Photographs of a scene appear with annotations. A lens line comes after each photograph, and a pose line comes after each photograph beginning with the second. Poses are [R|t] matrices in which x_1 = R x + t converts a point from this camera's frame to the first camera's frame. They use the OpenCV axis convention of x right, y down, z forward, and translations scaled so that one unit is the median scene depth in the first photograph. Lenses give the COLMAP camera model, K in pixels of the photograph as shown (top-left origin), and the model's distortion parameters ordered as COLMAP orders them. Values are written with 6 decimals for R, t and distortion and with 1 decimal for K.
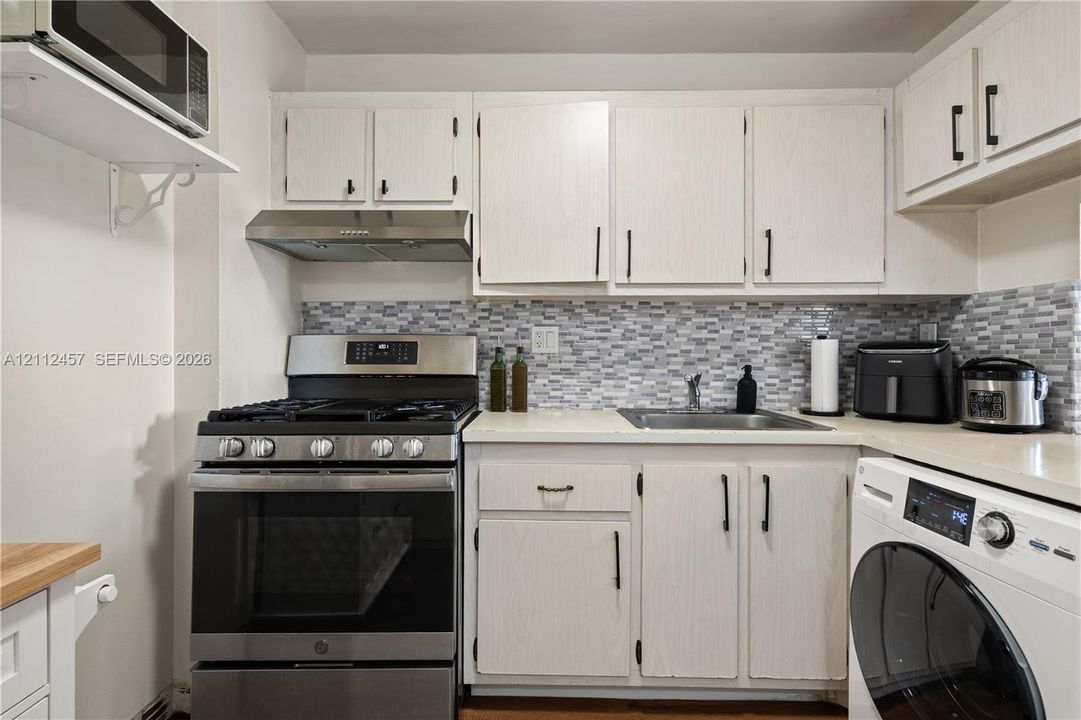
lens RADIAL K [[509.8, 0, 542.6], [0, 509.8, 350.9], [0, 0, 1]] dist [-0.001103, -0.000007]
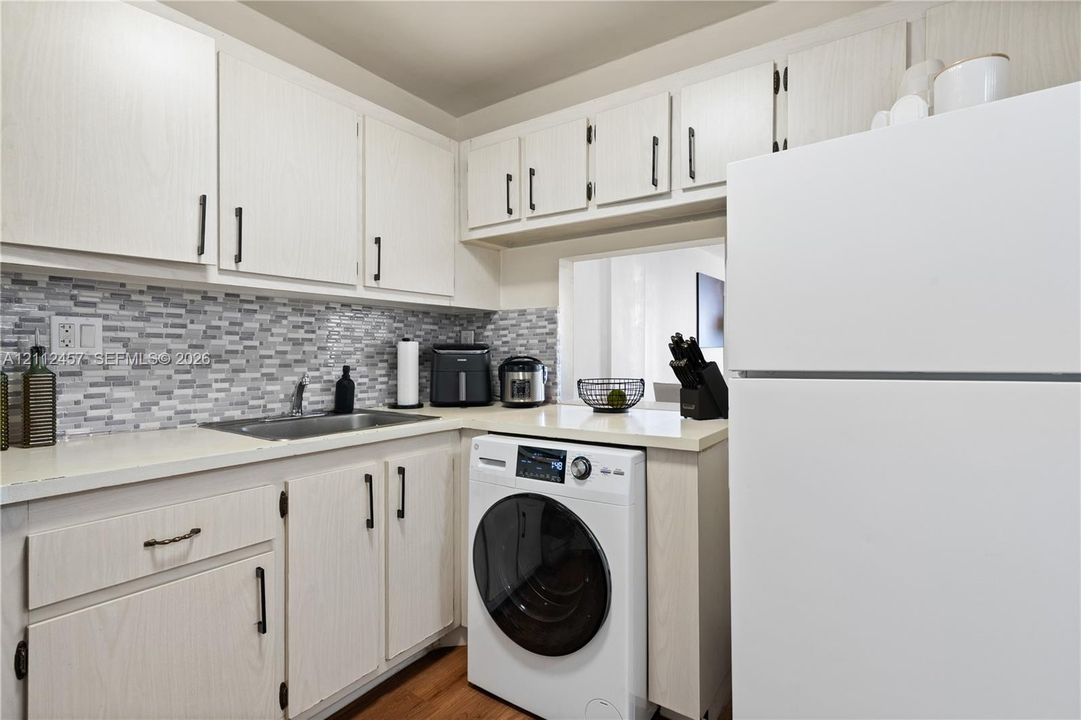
lens RADIAL K [[504.4, 0, 540.8], [0, 504.4, 354.7], [0, 0, 1]] dist [-0.003874, 0.000200]
pose [[0.572861, -0.006371, 0.819628, -0.209968], [0.001640, 0.999977, 0.006626, -0.000319], [-0.819651, -0.002451, 0.572858, 0.114585]]
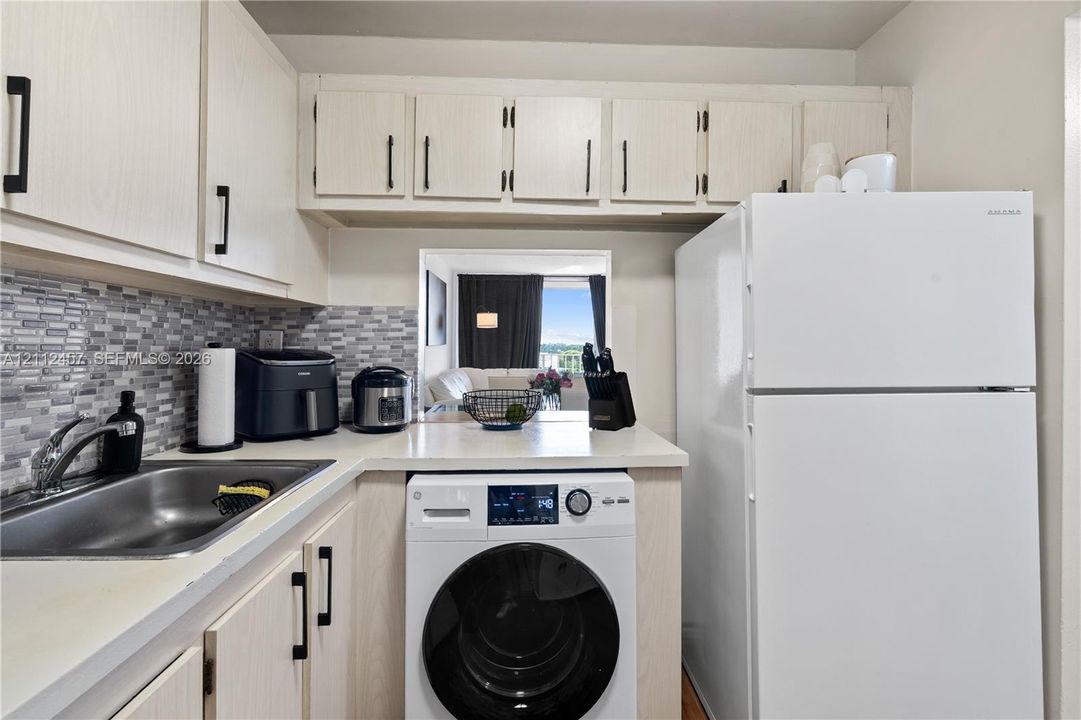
lens RADIAL K [[505.7, 0, 540.5], [0, 505.7, 342.6], [0, 0, 1]] dist [-0.000811, 0.000155]
pose [[-0.031177, 0.006880, 0.999490, -0.216748], [-0.004820, 0.999964, -0.007034, -0.028846], [-0.999502, -0.005037, -0.031143, 0.569643]]
